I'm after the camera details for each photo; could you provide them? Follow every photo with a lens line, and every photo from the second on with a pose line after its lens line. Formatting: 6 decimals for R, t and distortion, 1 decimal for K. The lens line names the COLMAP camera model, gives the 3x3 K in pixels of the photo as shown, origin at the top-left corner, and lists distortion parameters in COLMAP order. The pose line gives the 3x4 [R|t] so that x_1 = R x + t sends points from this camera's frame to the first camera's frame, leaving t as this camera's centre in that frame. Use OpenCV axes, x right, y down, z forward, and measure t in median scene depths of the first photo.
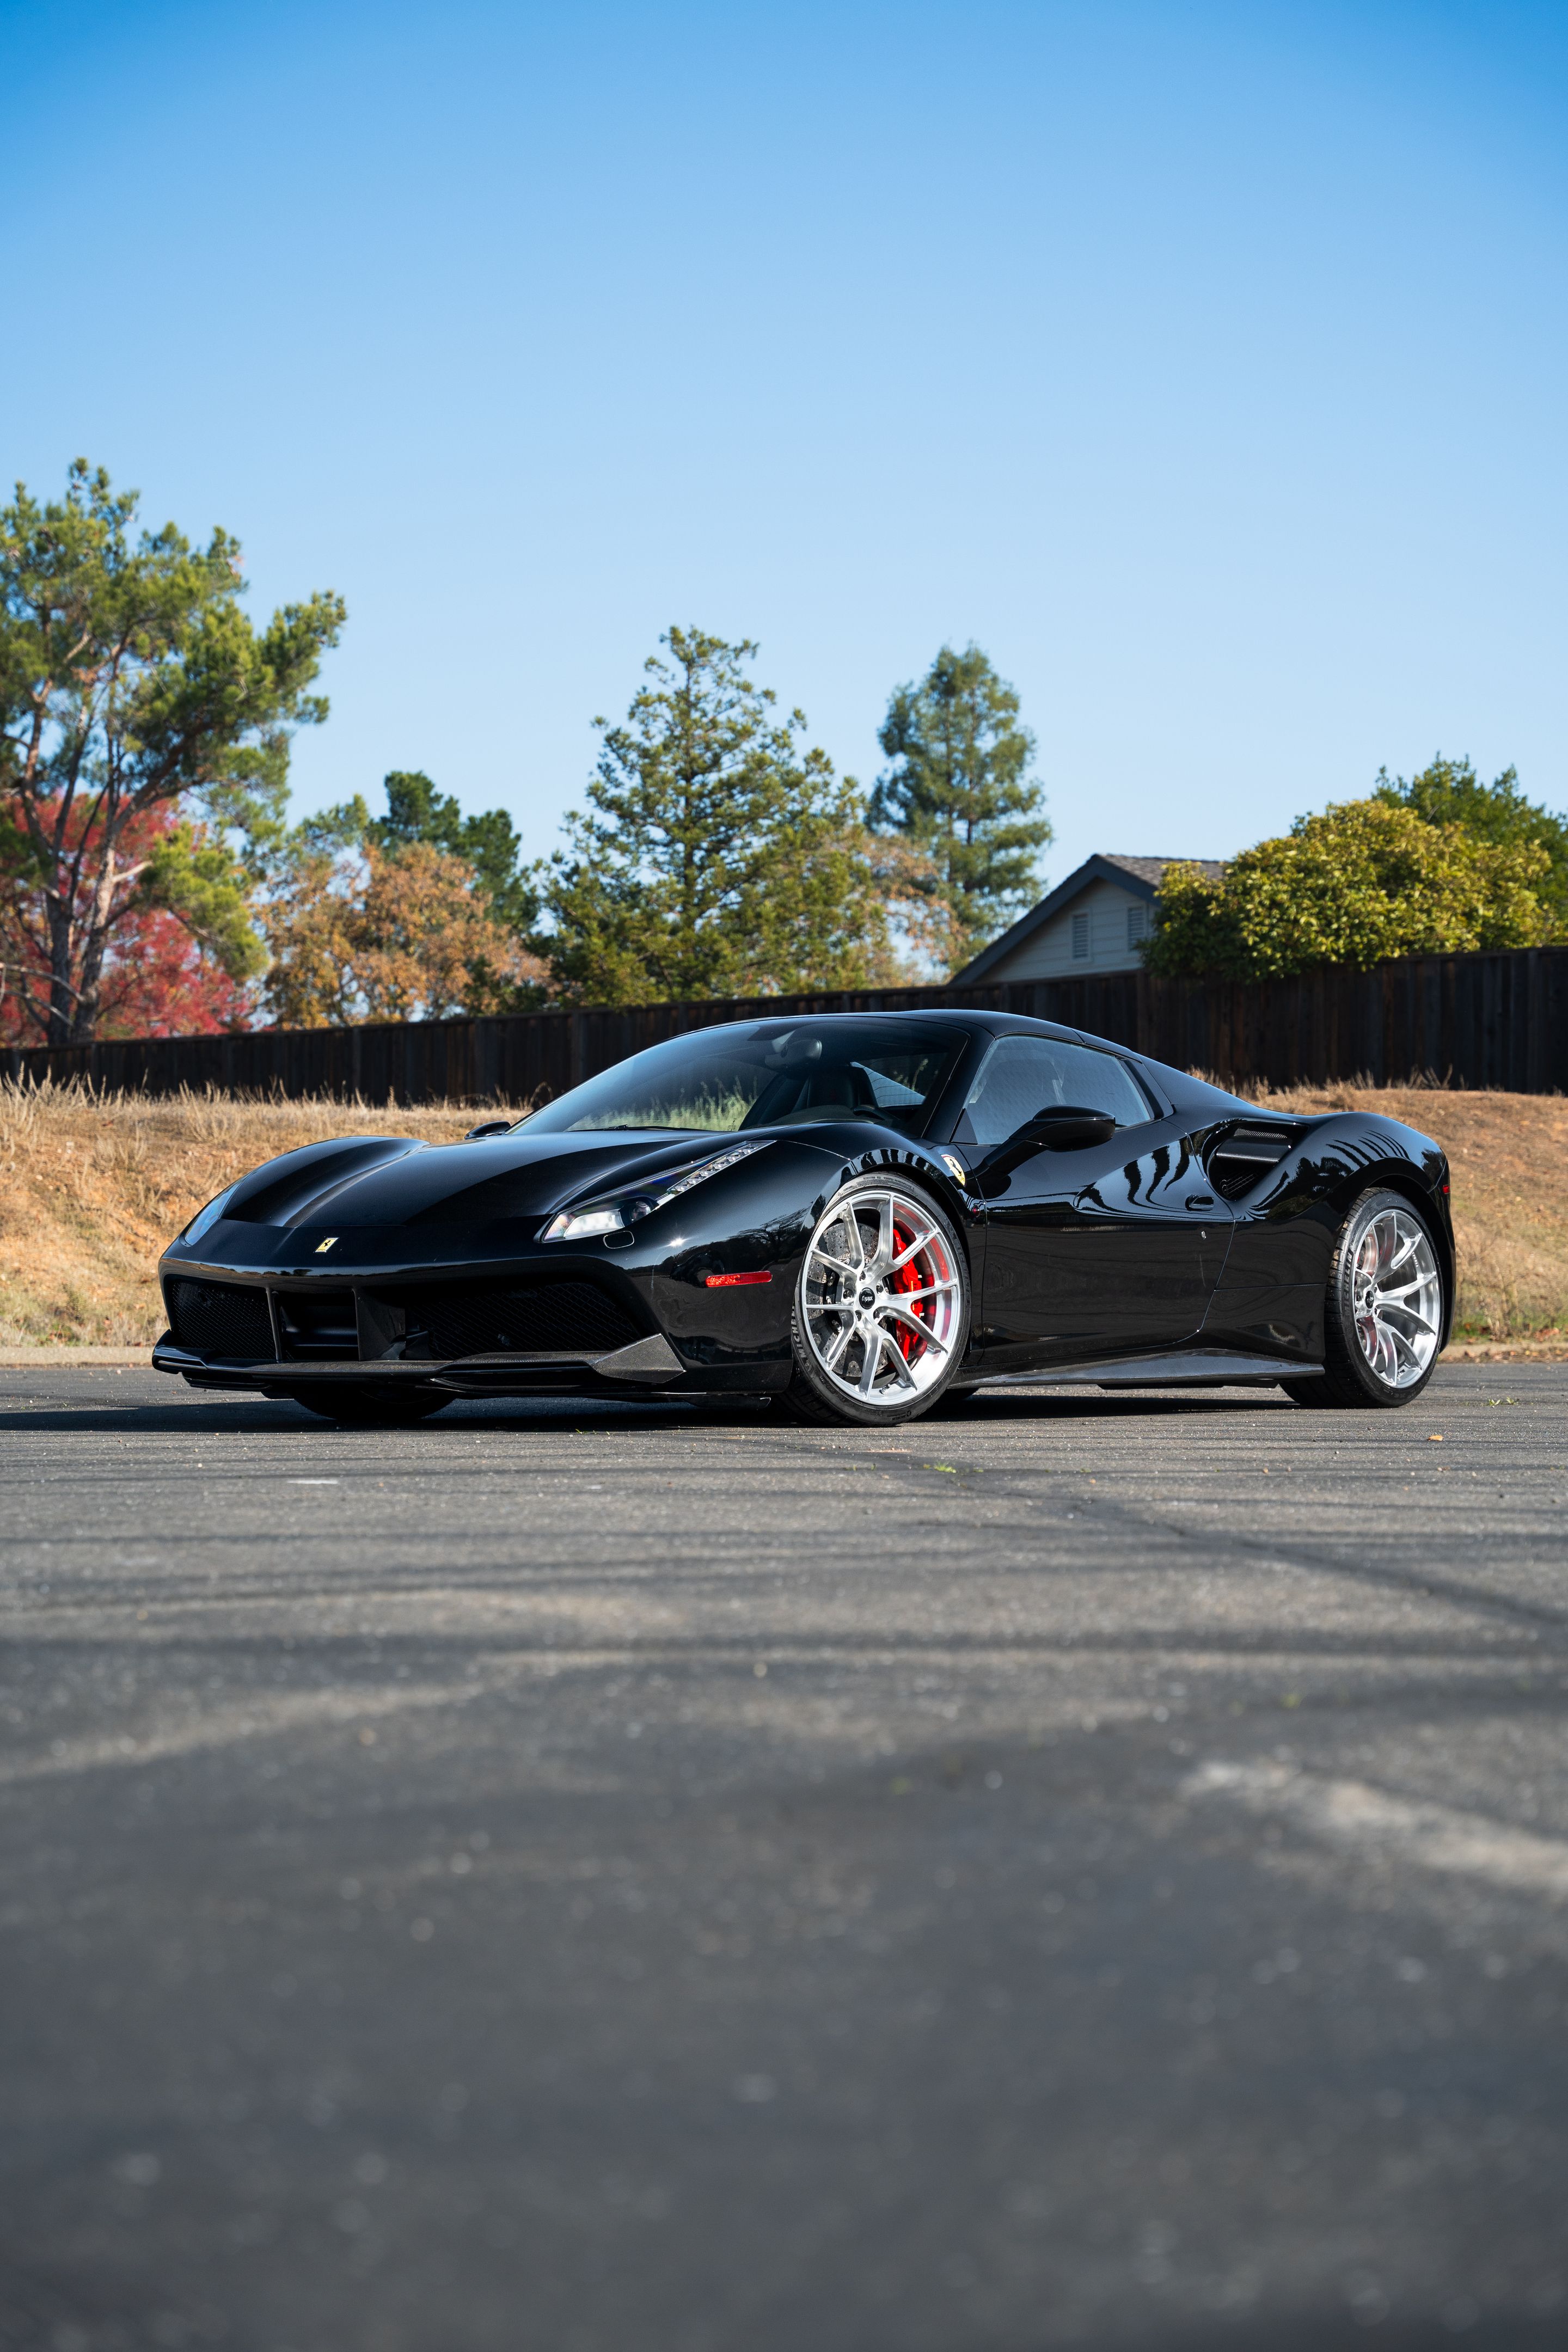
lens RADIAL K [[4566.2, 0, 847.9], [0, 4566.2, 1204.1], [0, 0, 1]] dist [0.351266, 0.000000]
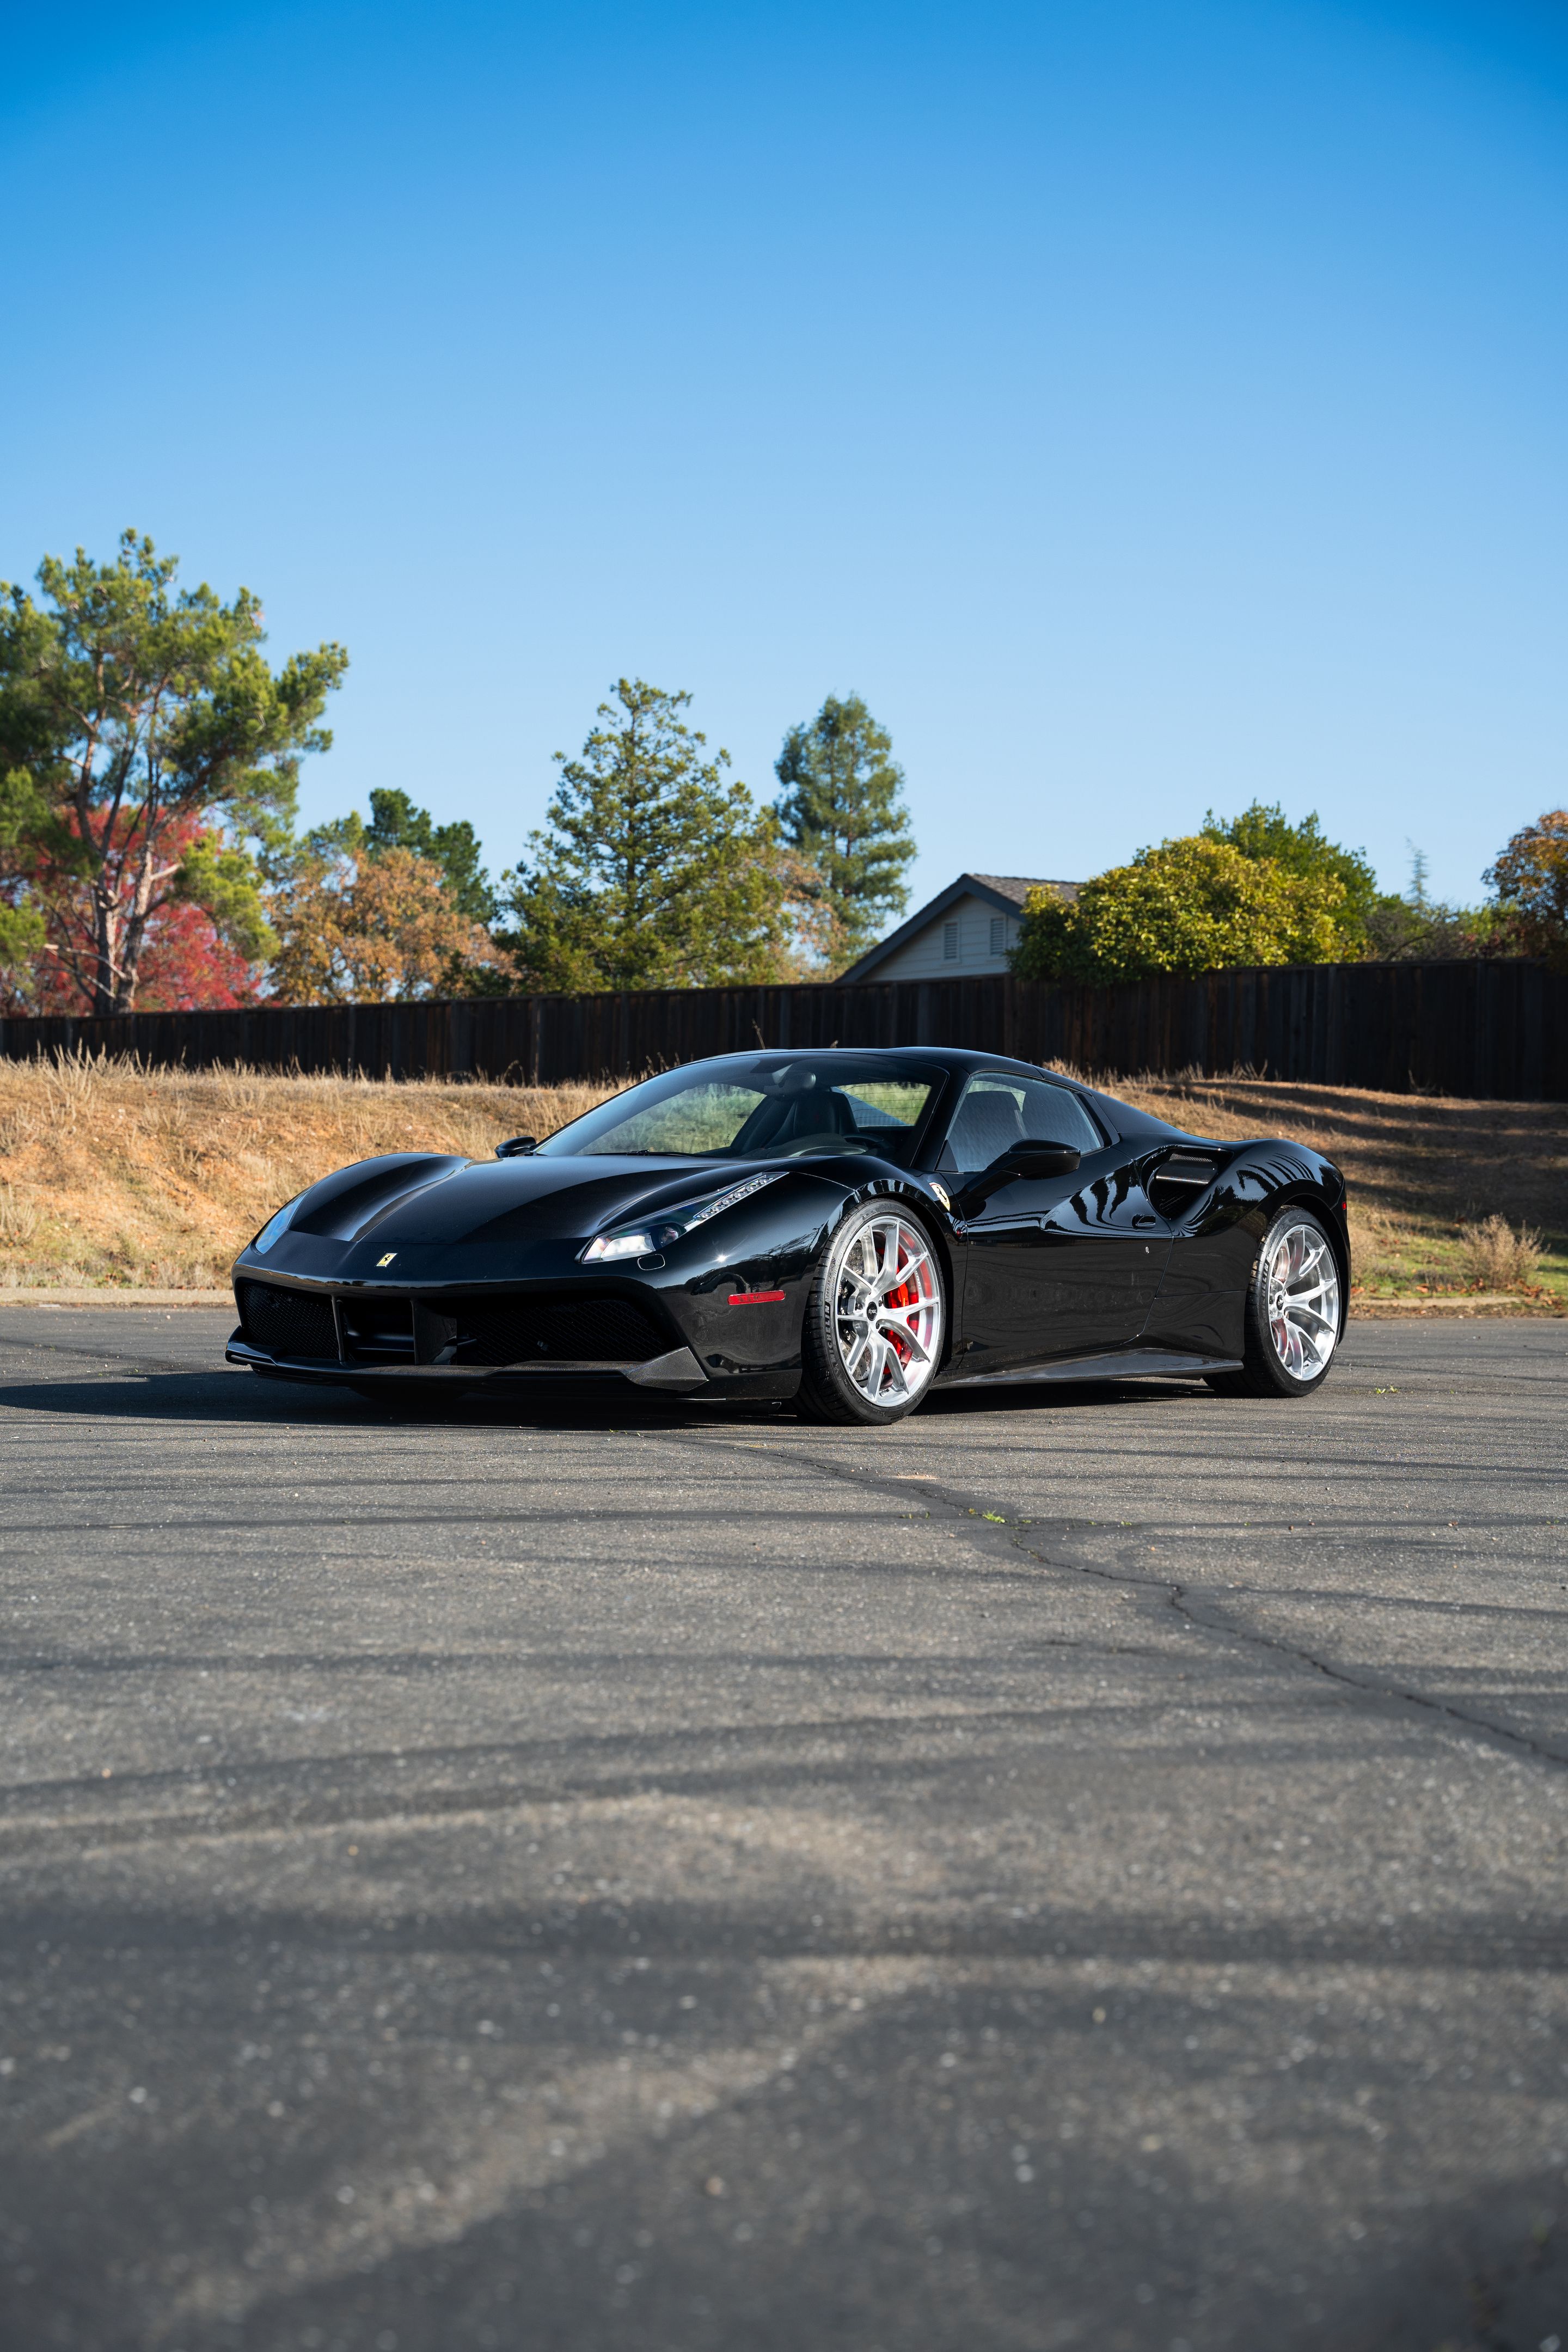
lens RADIAL K [[3647.6, 0, 826.2], [0, 3647.6, 1213.9], [0, 0, 1]] dist [0.163329, 0.000000]
pose [[0.999366, 0.018163, 0.030626, -0.012340], [-0.018852, 0.999572, 0.022363, -0.008641], [-0.030207, -0.022926, 0.999281, 0.038565]]
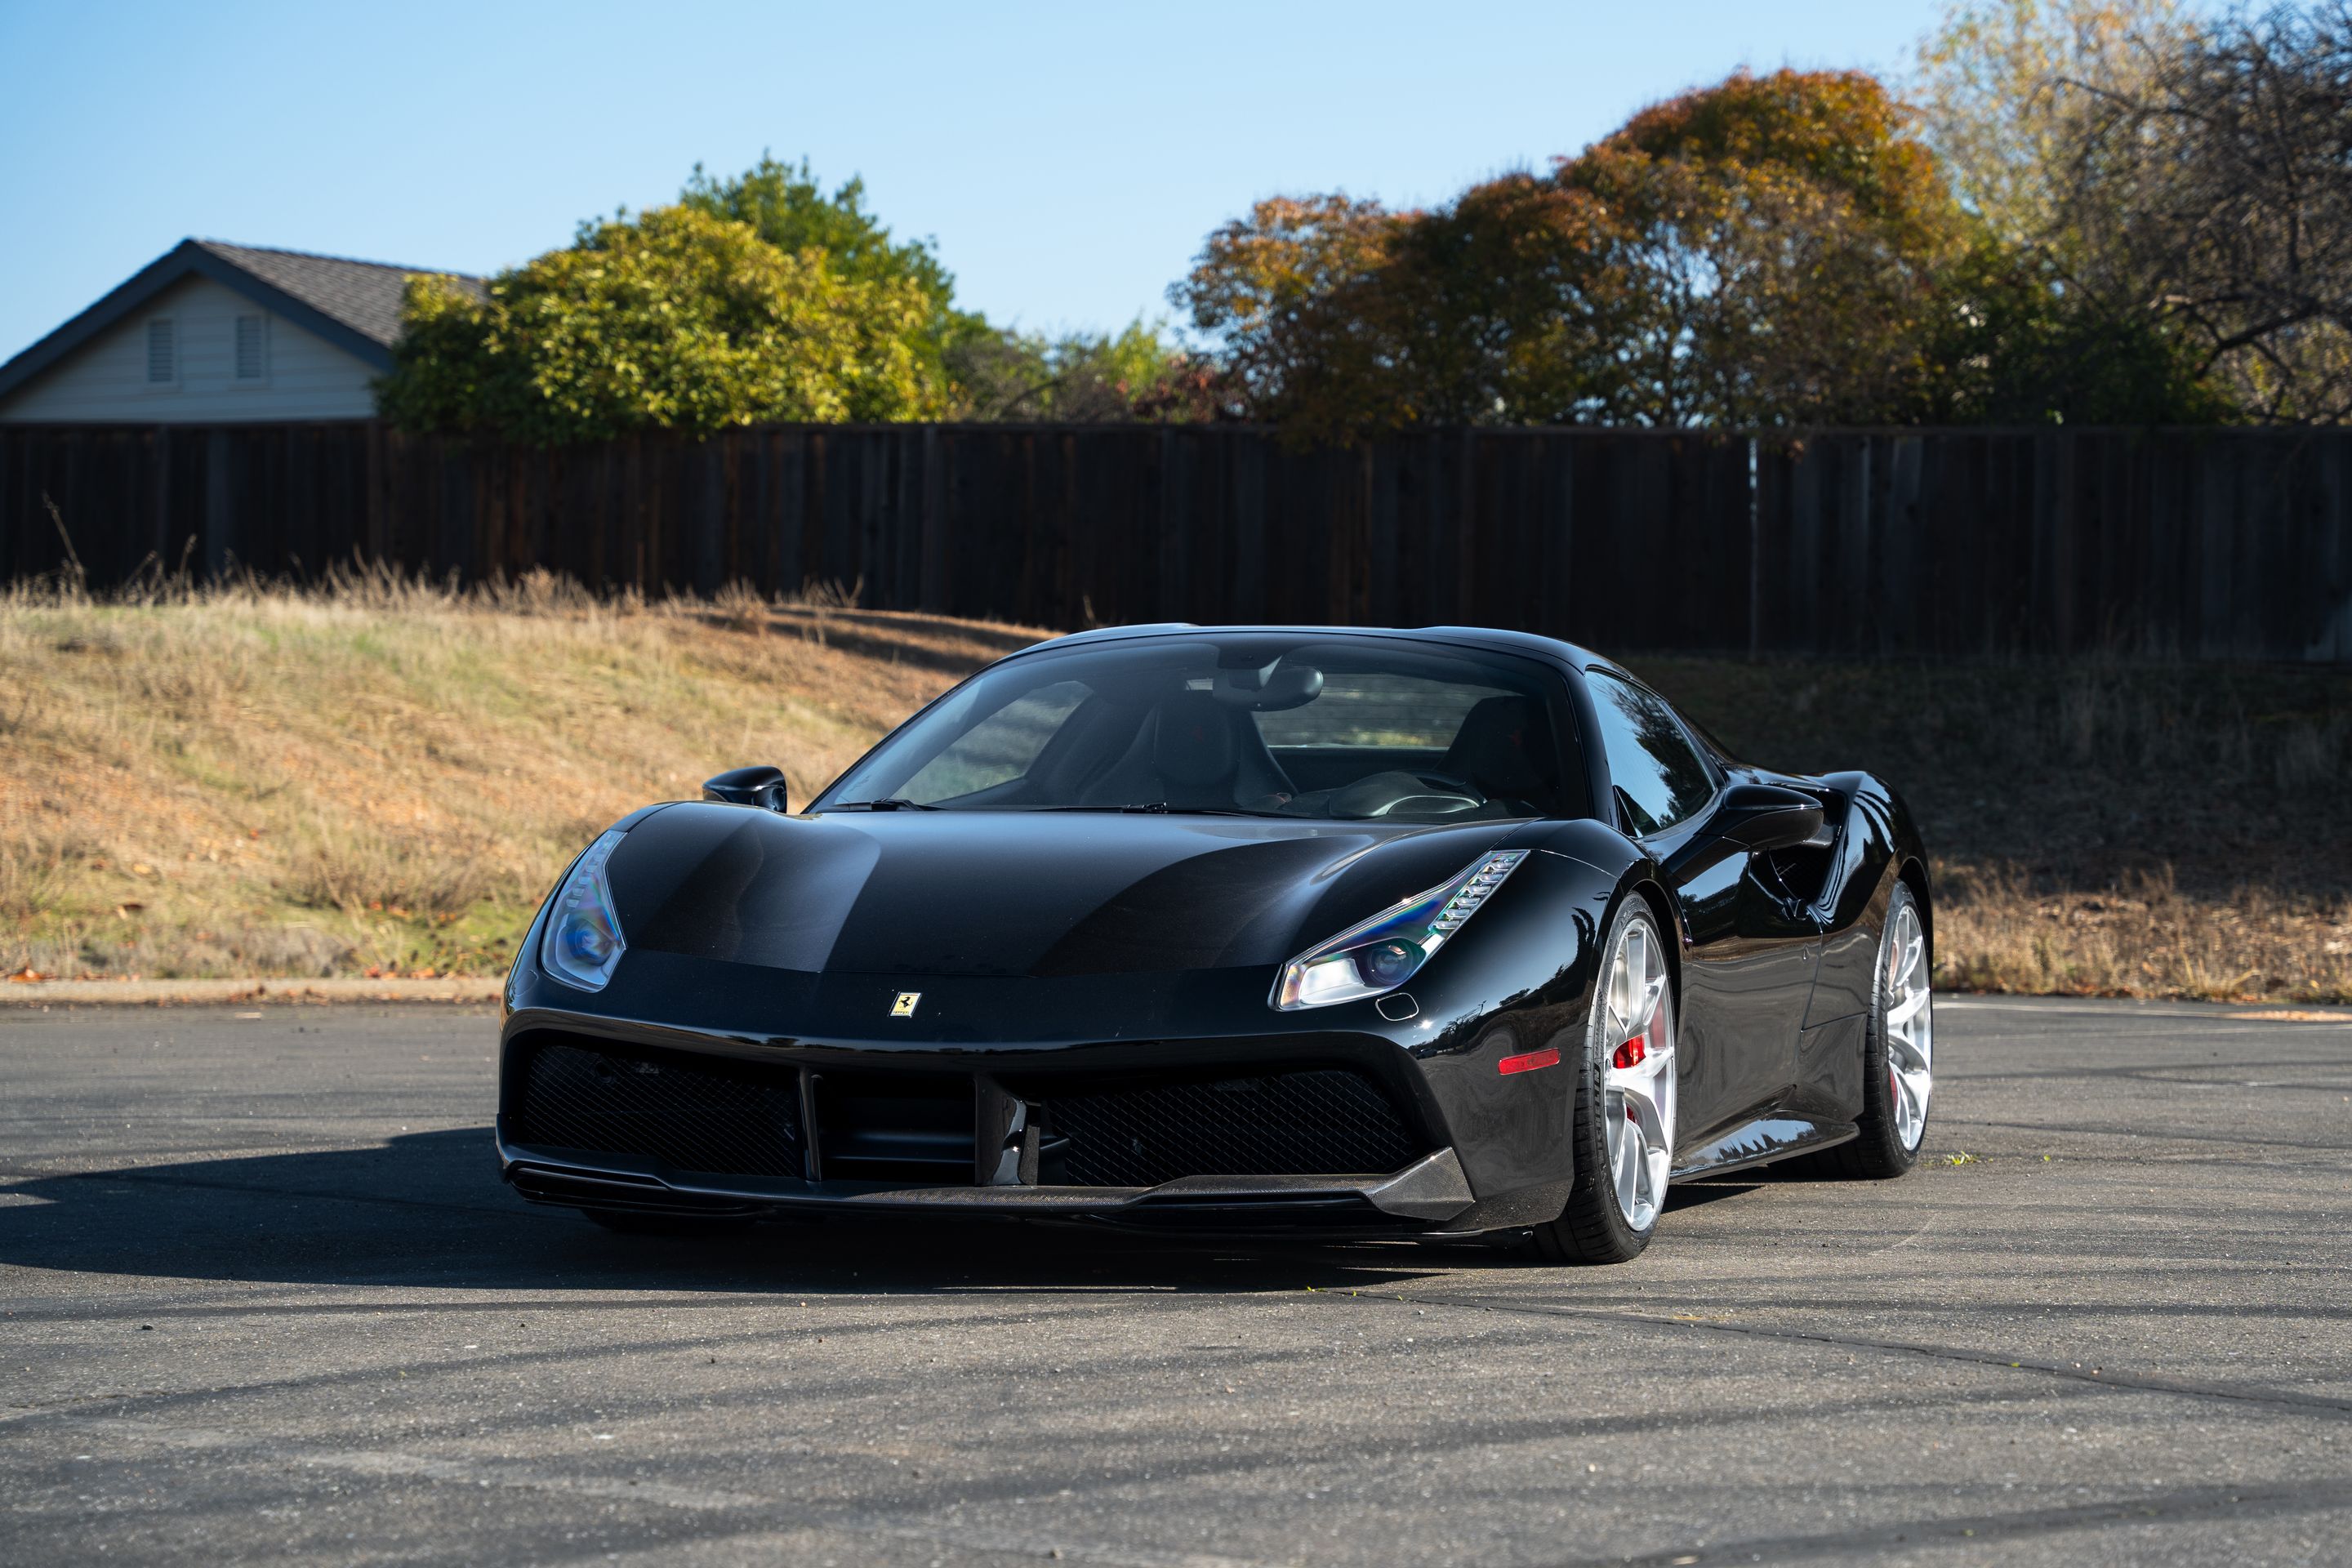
lens RADIAL K [[5677.7, 0, 1400.6], [0, 5677.7, 884.9], [0, 0, 1]] dist [0.500166, 0.000000]
pose [[0.929242, 0.011989, 0.369276, -0.125201], [-0.026643, 0.999046, 0.034609, -0.013500], [-0.368509, -0.041999, 0.928675, 0.082783]]
